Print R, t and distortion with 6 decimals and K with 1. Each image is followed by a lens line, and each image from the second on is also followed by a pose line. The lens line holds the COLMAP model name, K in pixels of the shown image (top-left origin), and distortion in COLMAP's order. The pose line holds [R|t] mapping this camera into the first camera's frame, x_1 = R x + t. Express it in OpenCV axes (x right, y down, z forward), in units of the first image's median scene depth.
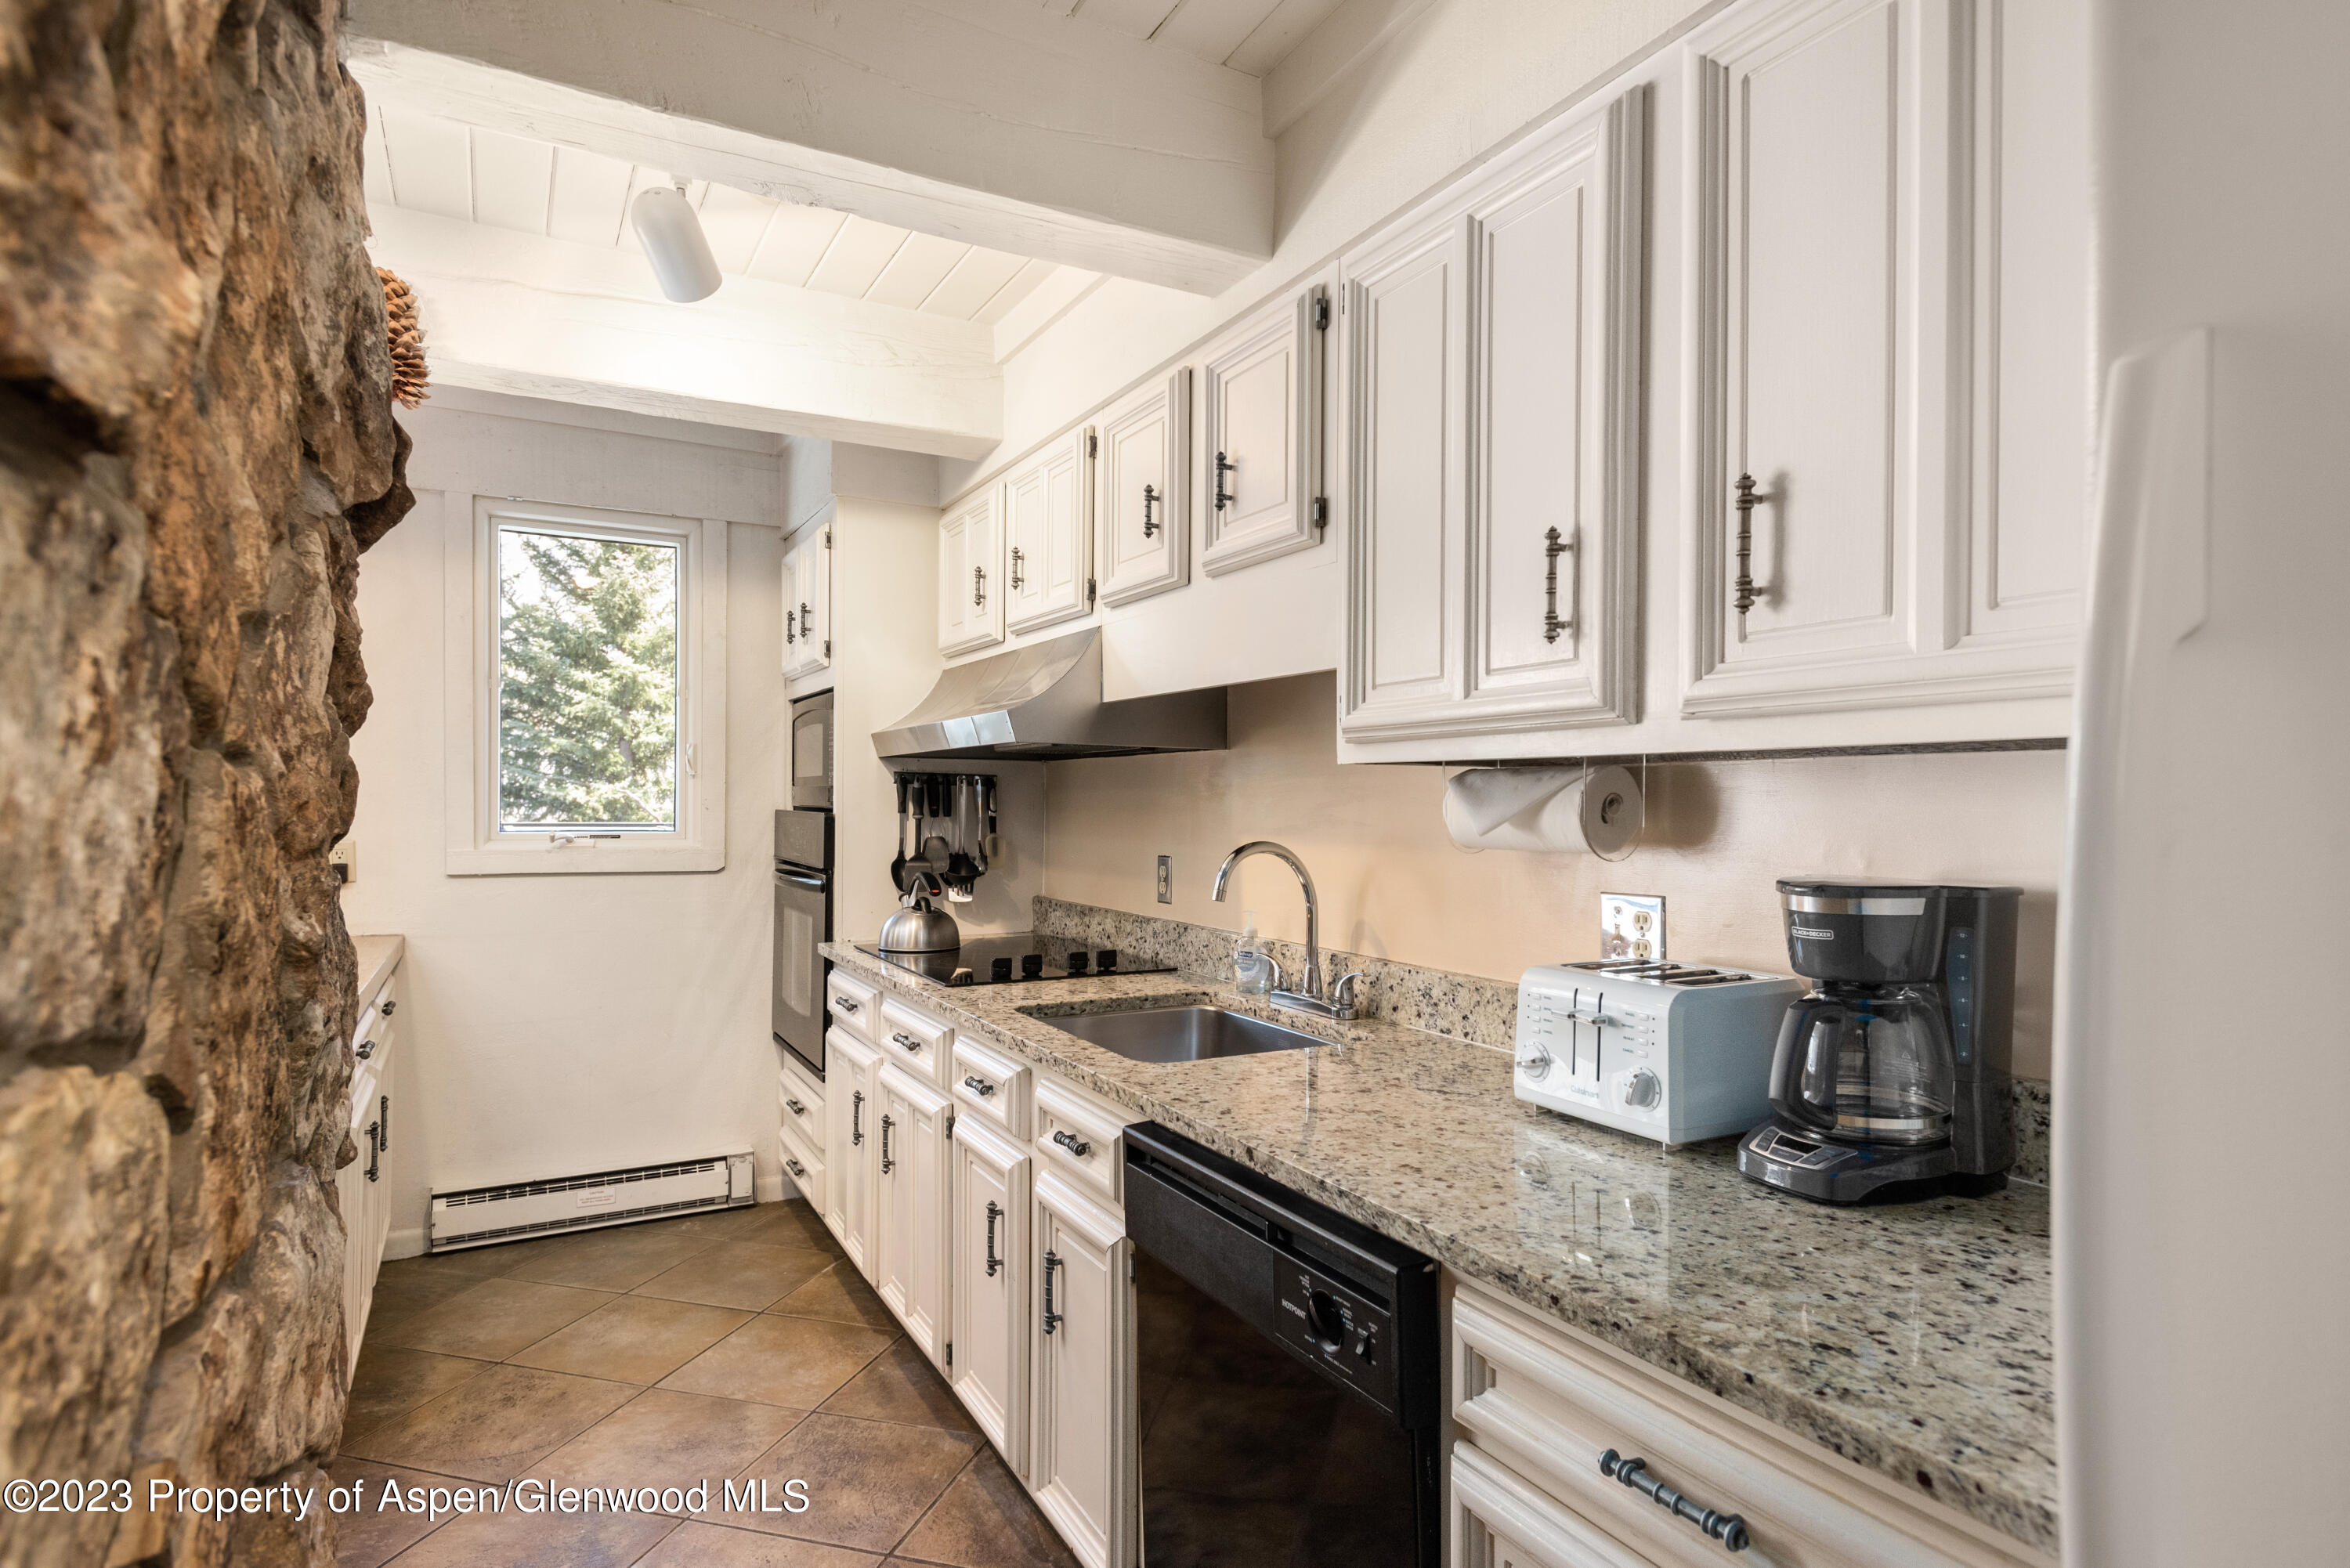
lens RADIAL K [[1263.7, 0, 1184.2], [0, 1263.7, 813.3], [0, 0, 1]] dist [-0.001252, -0.000130]
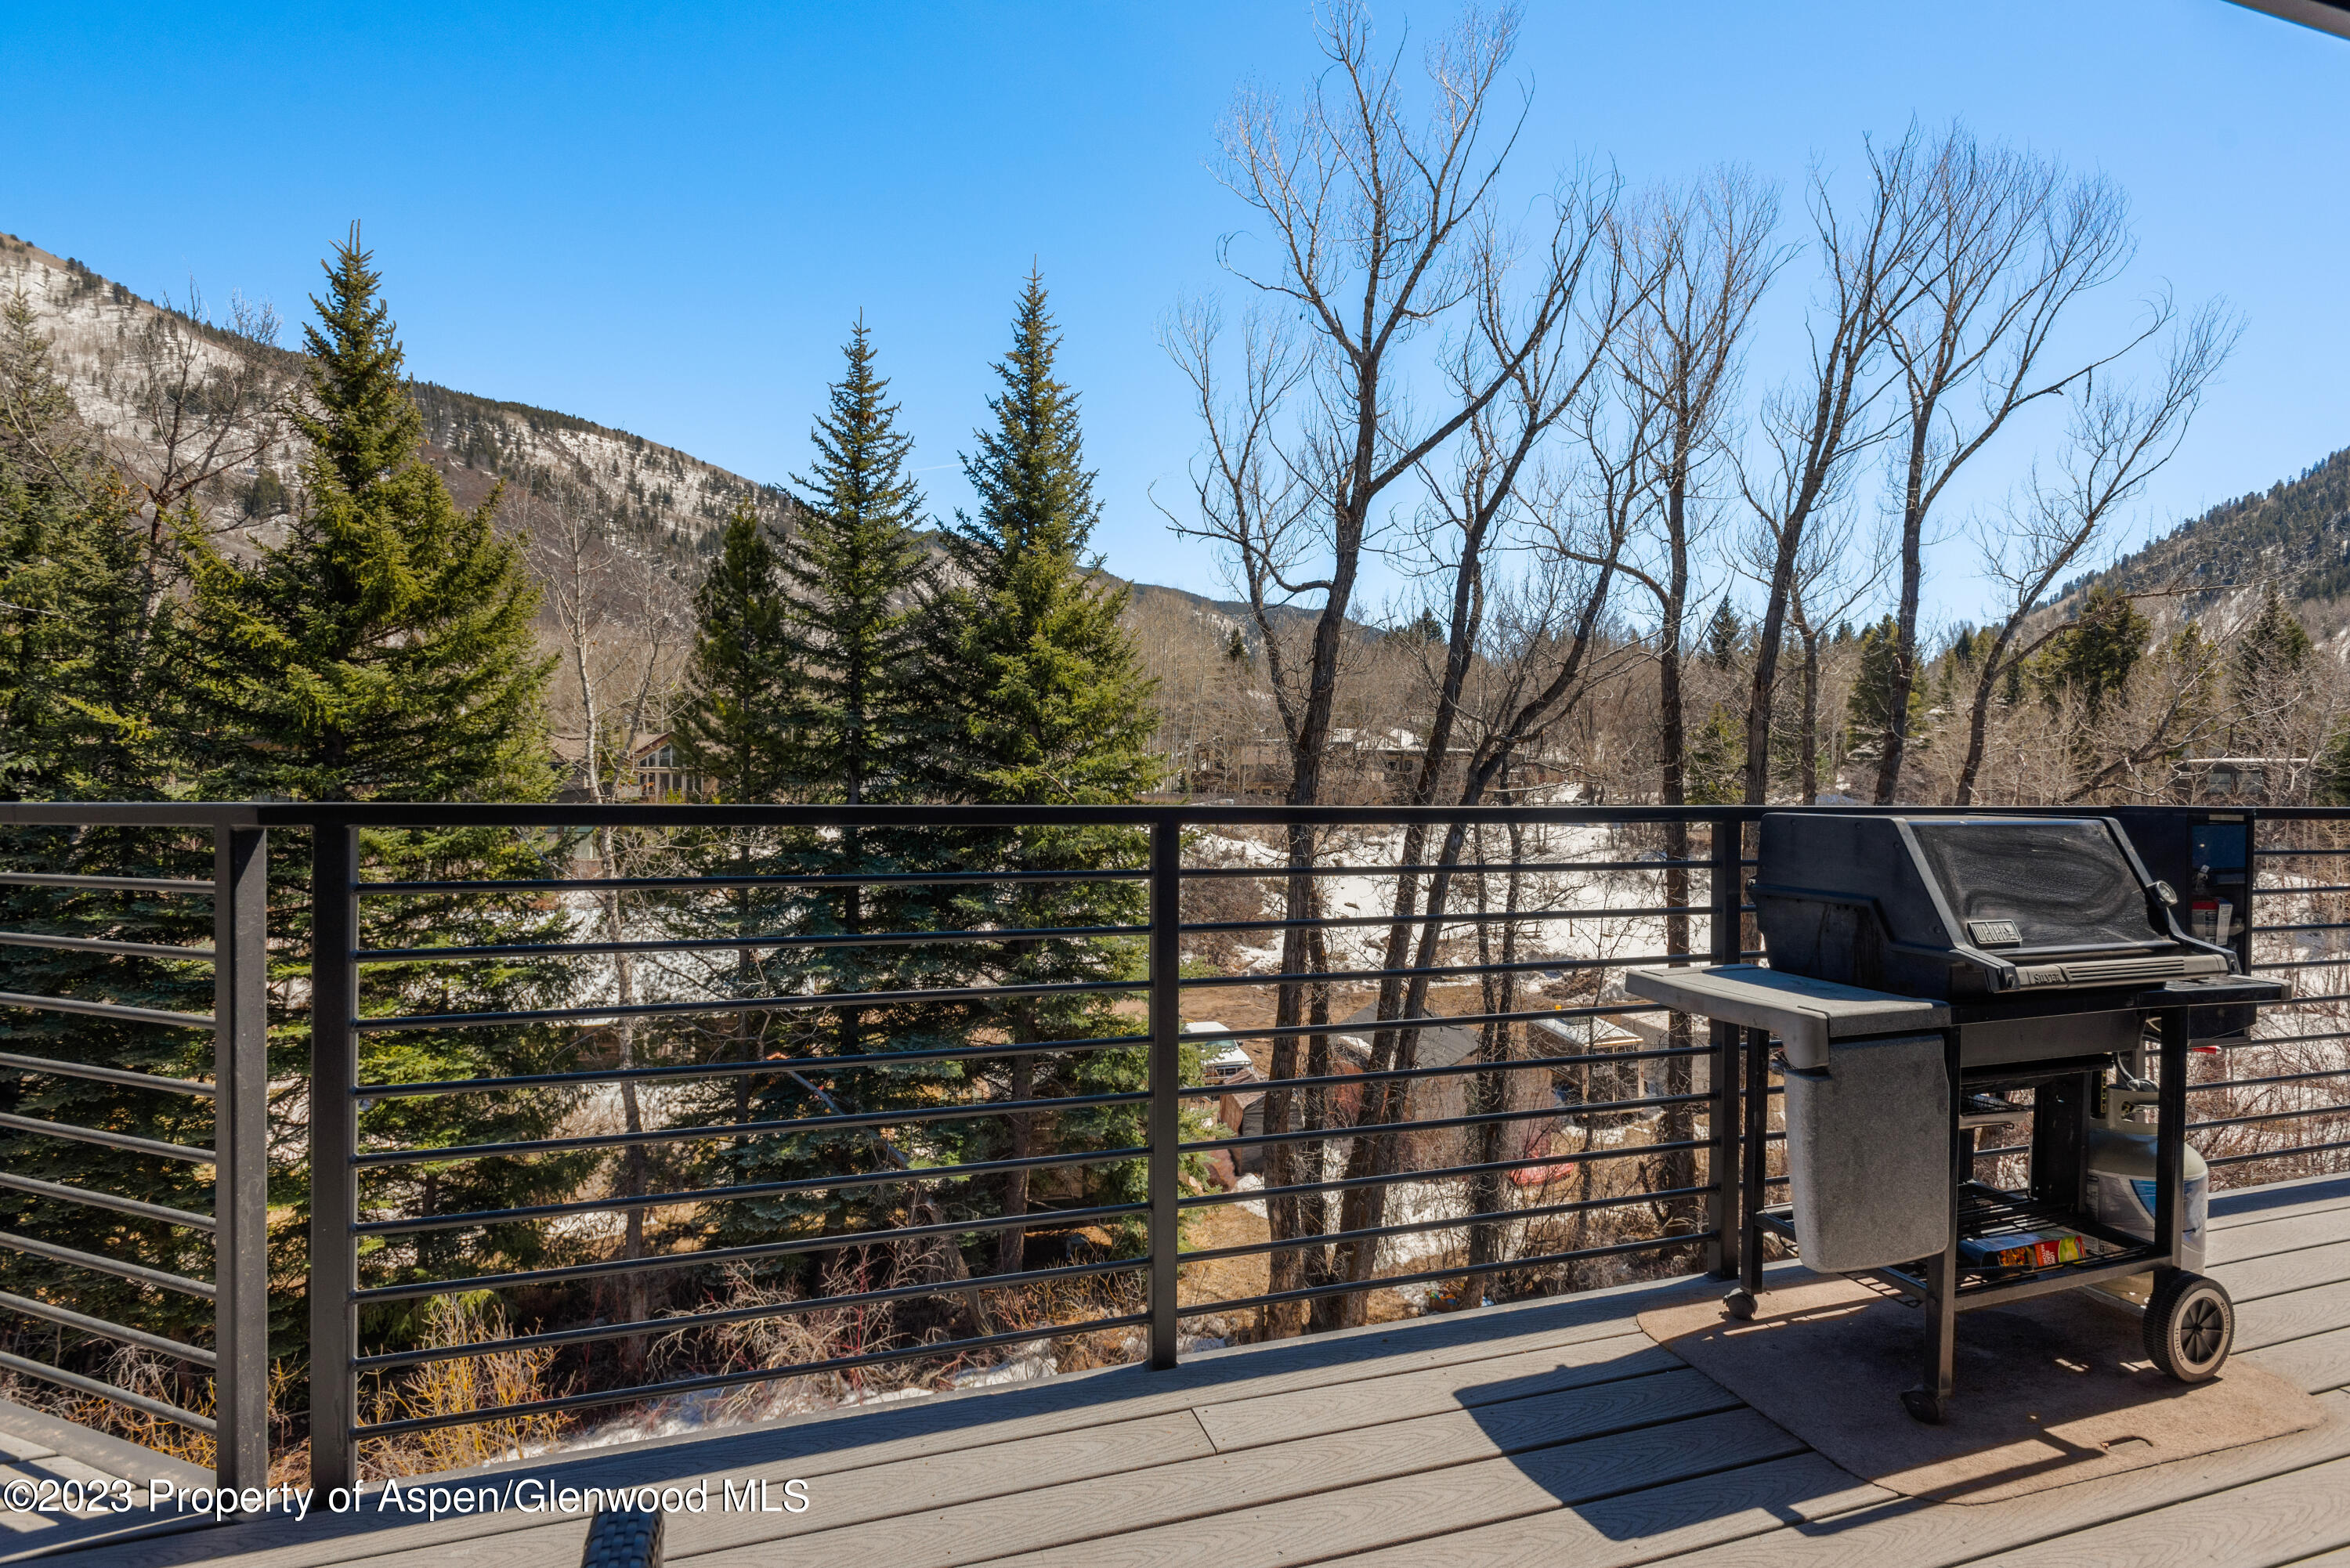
lens RADIAL K [[1147.6, 0, 1168.9], [0, 1147.6, 801.3], [0, 0, 1]] dist [0.005638, -0.000572]
pose [[0.983871, 0.001570, -0.178875, -1.114741], [-0.001050, 0.999995, 0.003006, 0.006870], [0.178879, -0.002770, 0.983867, 0.757268]]
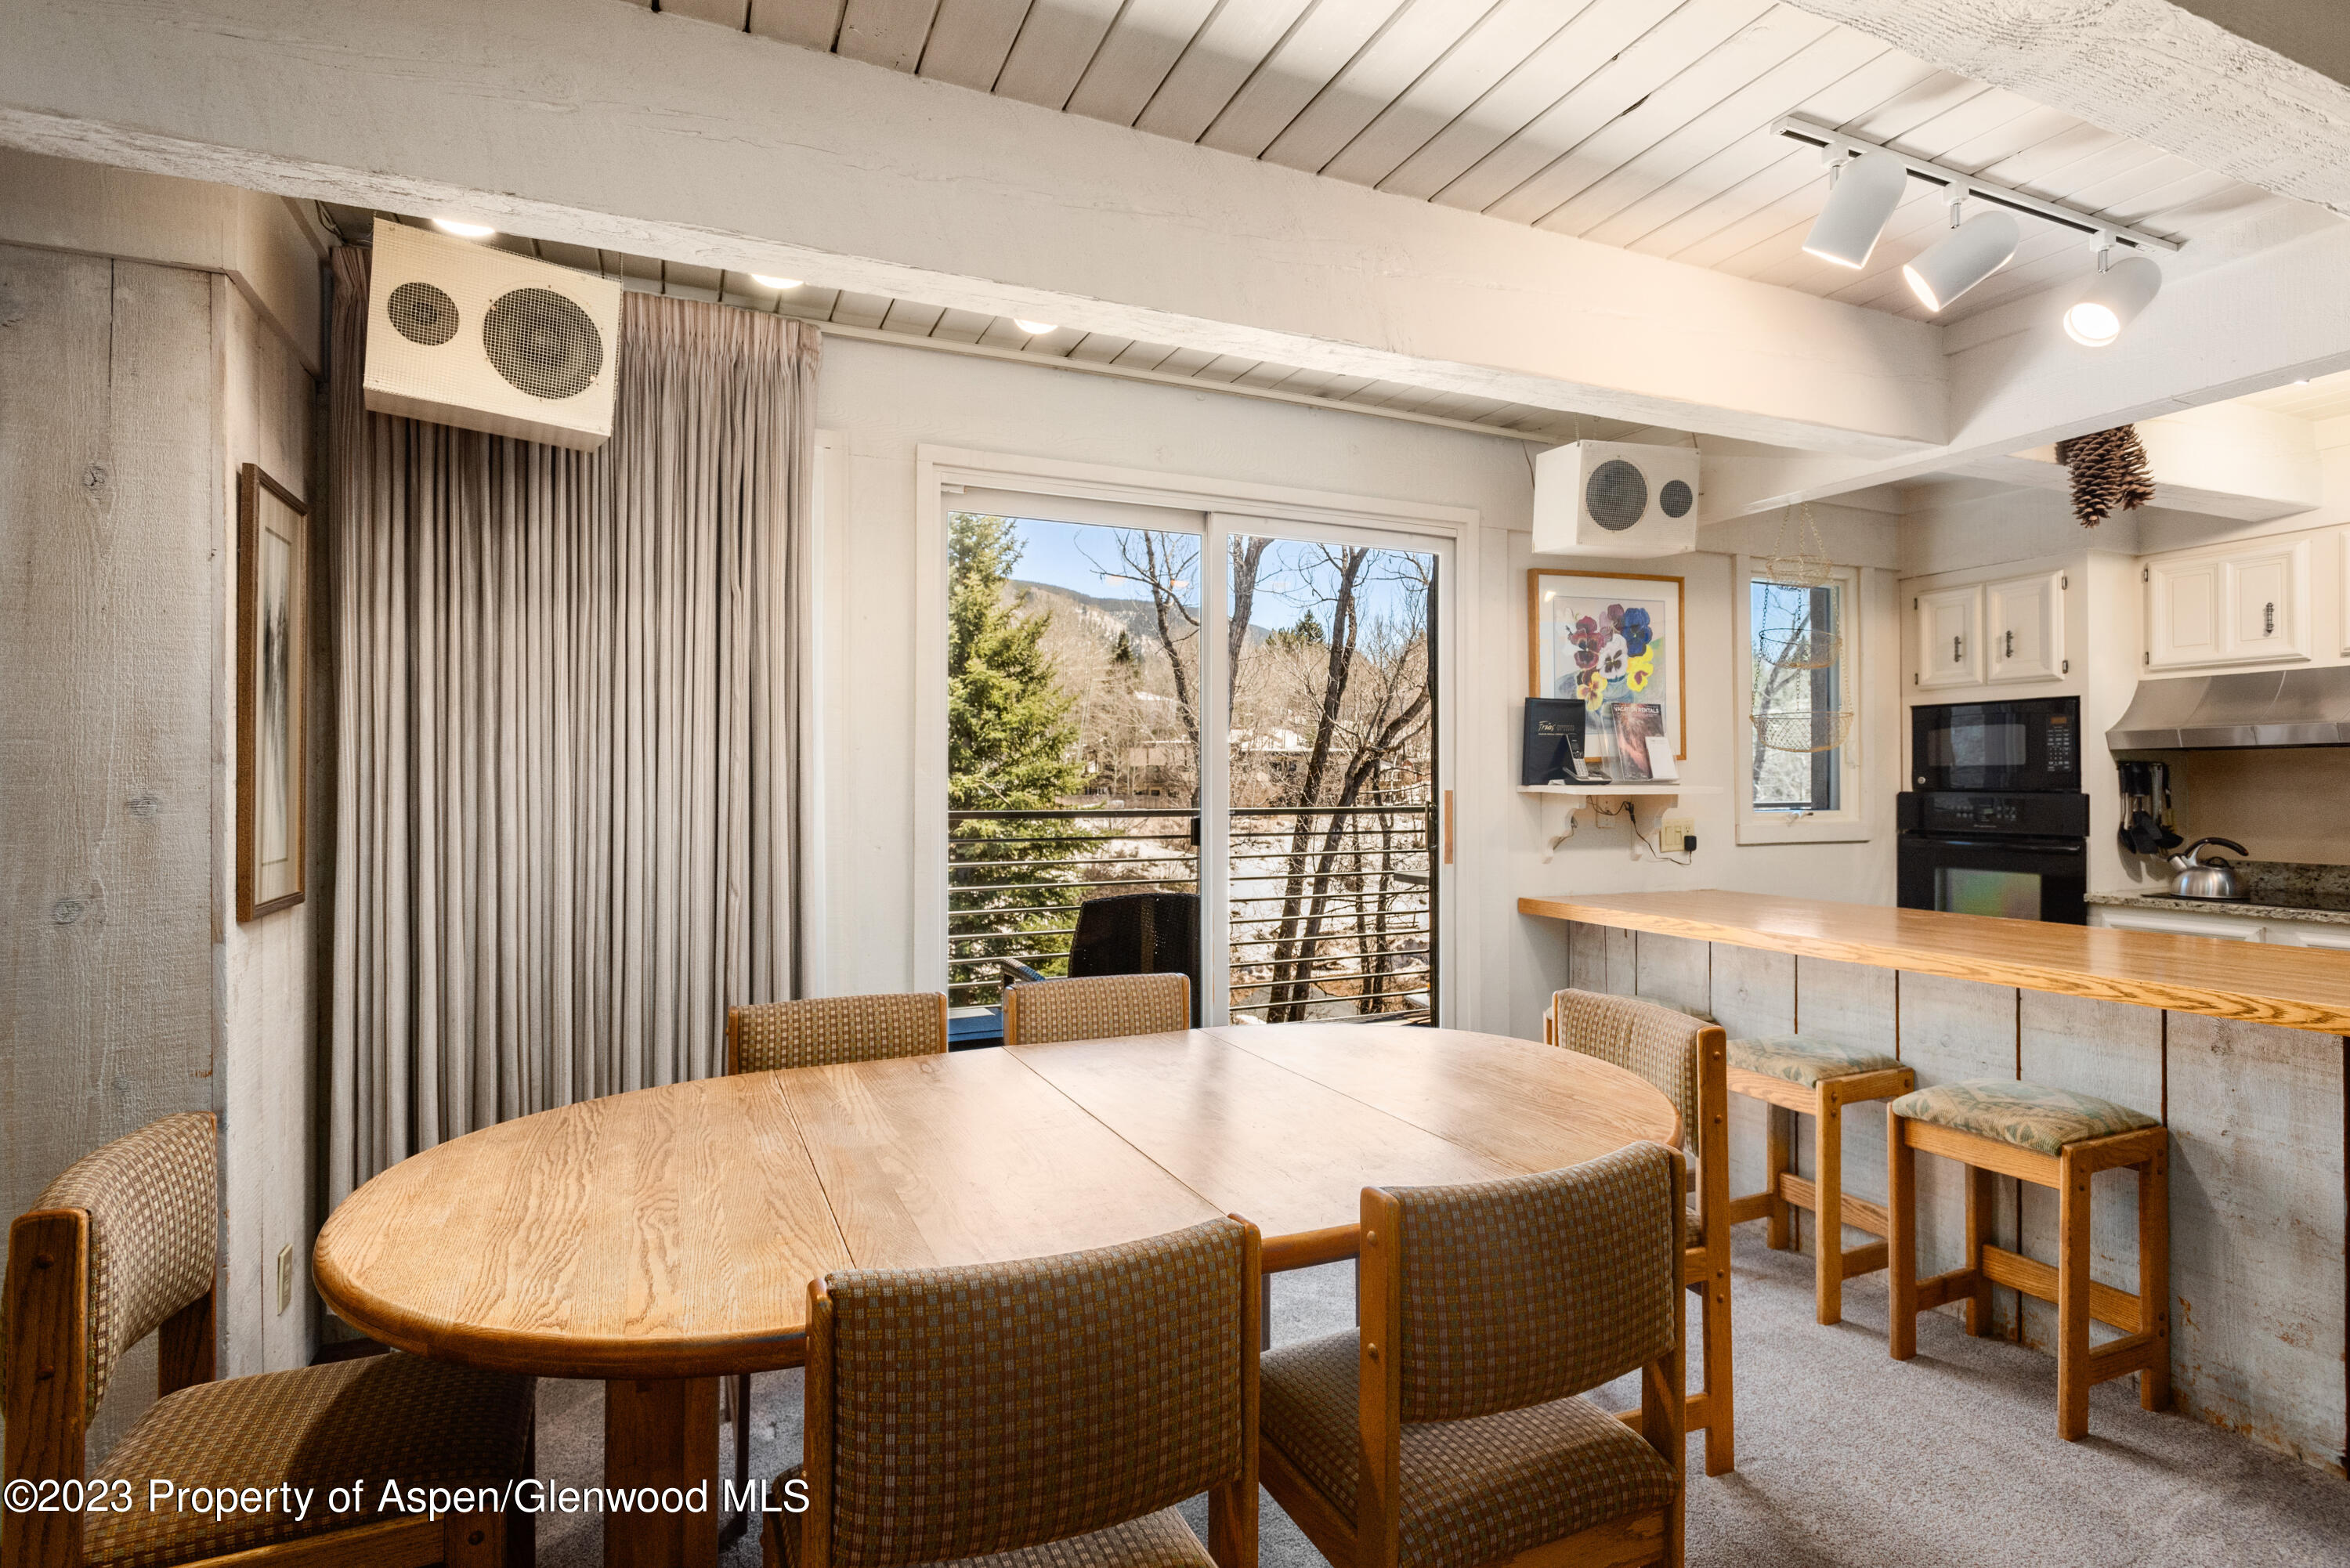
lens RADIAL K [[1184.6, 0, 1175.0], [0, 1184.6, 784.0], [0, 0, 1]] dist [0.004500, -0.001846]
pose [[0.997293, -0.010714, -0.072744, -1.163492], [0.009847, 0.999876, -0.012263, -0.005112], [0.072867, 0.011514, 0.997275, -0.293304]]
